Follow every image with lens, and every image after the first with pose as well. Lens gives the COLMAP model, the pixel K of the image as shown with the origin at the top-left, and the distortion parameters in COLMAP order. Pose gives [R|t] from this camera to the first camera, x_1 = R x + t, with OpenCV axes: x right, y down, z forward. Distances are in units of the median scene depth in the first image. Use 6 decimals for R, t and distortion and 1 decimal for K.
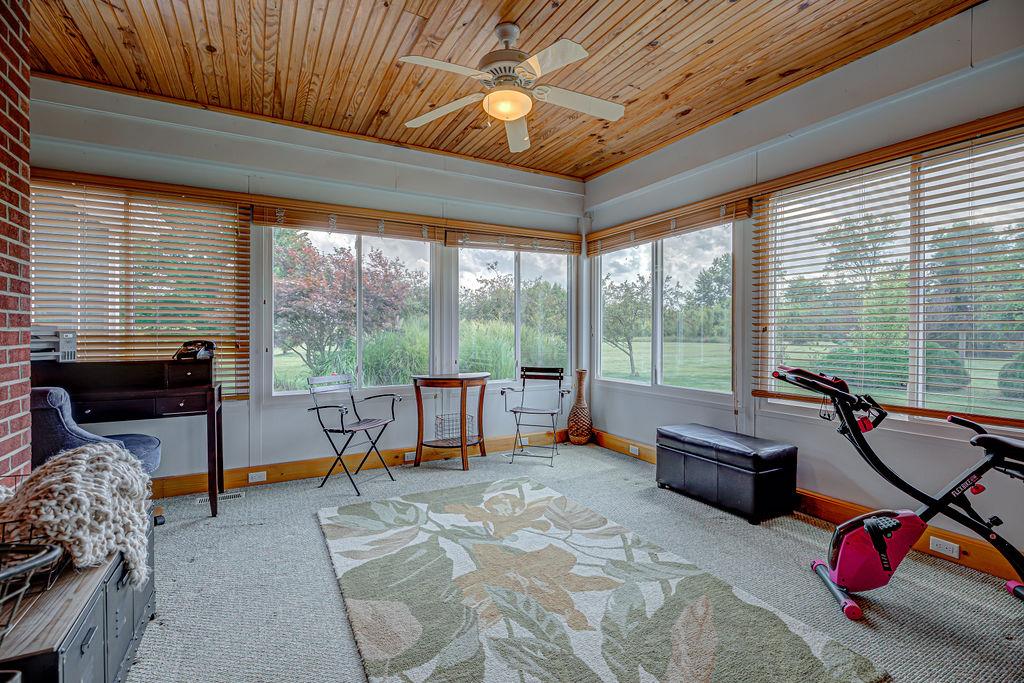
lens RADIAL K [[473.1, 0, 510.9], [0, 473.1, 339.4], [0, 0, 1]] dist [0.005776, 0.000045]
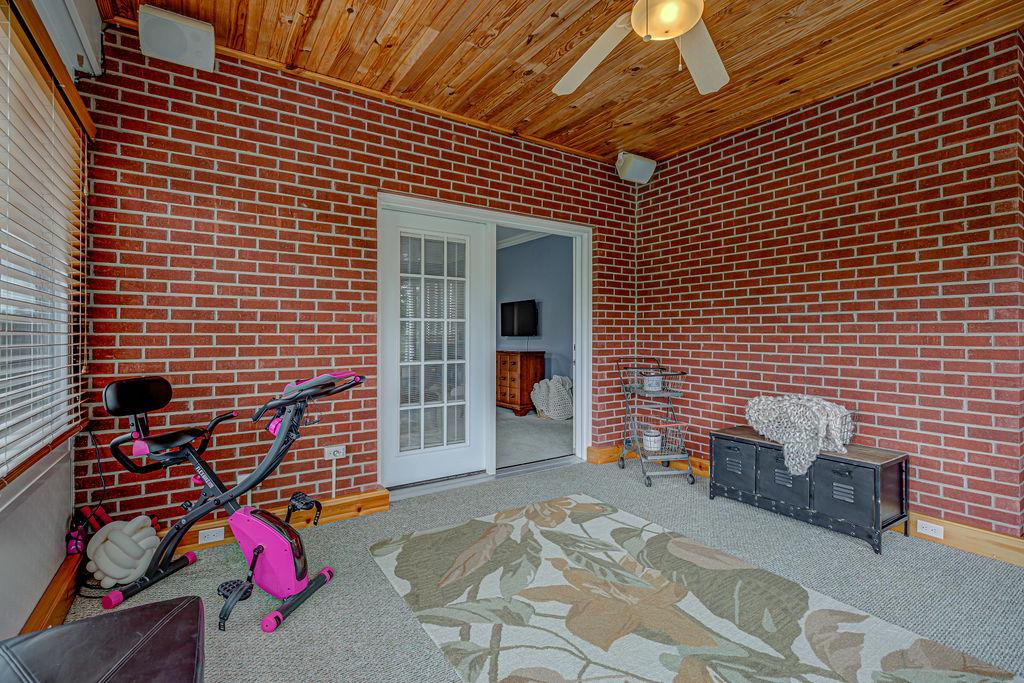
lens RADIAL K [[473.1, 0, 513.3], [0, 473.1, 338.2], [0, 0, 1]] dist [0.005776, 0.000045]
pose [[-0.996552, -0.002667, -0.082926, 0.303114], [-0.004077, 0.999850, 0.016845, -0.025172], [0.082869, 0.017125, -0.996413, 1.837594]]
